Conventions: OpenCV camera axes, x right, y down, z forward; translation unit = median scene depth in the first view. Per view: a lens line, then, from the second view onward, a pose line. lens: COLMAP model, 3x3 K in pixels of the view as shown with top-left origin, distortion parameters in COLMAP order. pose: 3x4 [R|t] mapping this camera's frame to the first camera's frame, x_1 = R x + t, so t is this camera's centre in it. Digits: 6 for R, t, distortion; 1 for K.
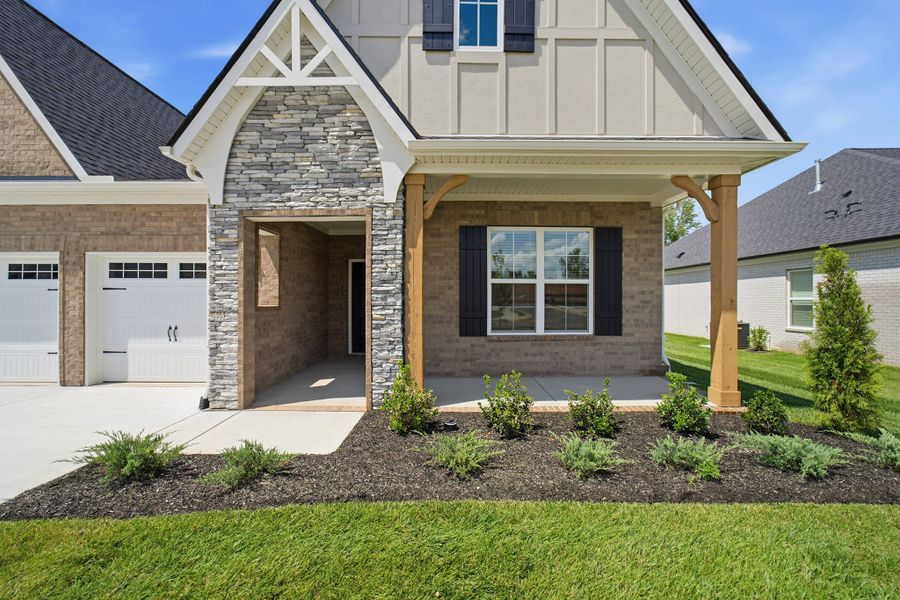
lens RADIAL K [[389.6, 0, 451.4], [0, 389.6, 296.9], [0, 0, 1]] dist [-0.032996, 0.014647]
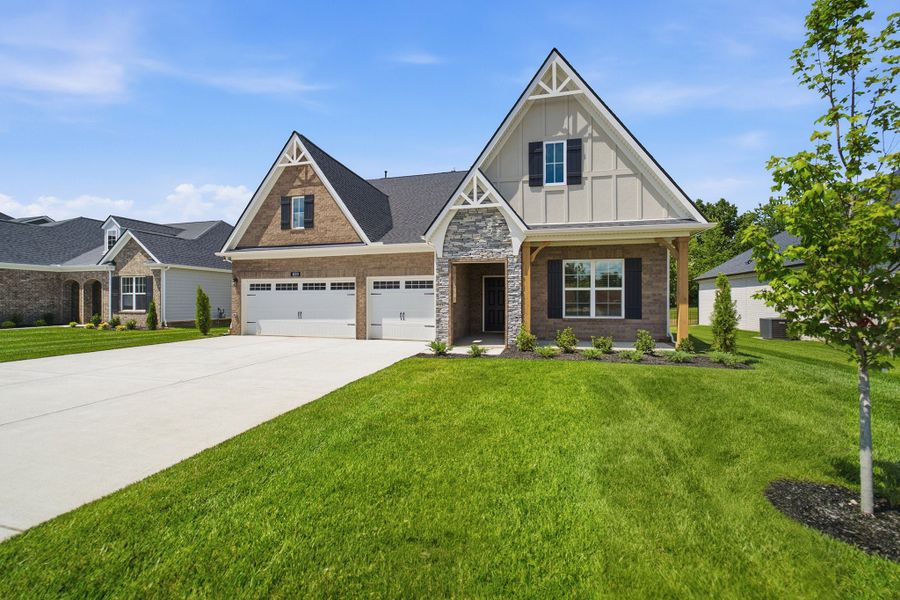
lens RADIAL K [[380.5, 0, 455.8], [0, 380.5, 289.5], [0, 0, 1]] dist [-0.015427, 0.000684]
pose [[0.974405, -0.007566, -0.224671, 0.001091], [0.001204, 0.999595, -0.028440, 0.017378], [0.224795, 0.027442, 0.974020, -1.200075]]
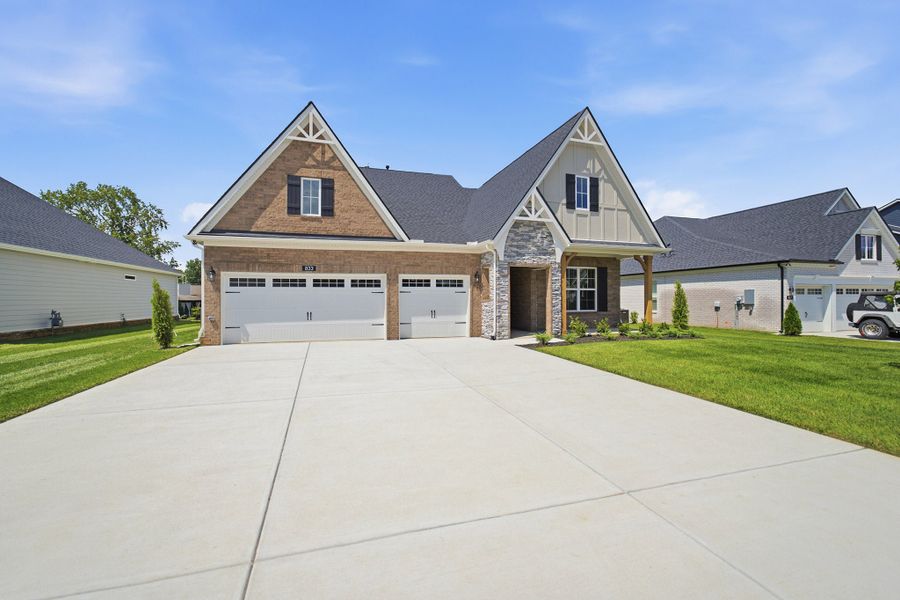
lens RADIAL K [[380.5, 0, 455.8], [0, 380.5, 289.5], [0, 0, 1]] dist [-0.015427, 0.000684]
pose [[0.941008, 0.004103, 0.338360, -1.752293], [0.004693, 0.999672, -0.025174, 0.022019], [-0.338352, 0.025277, 0.940680, -1.312304]]
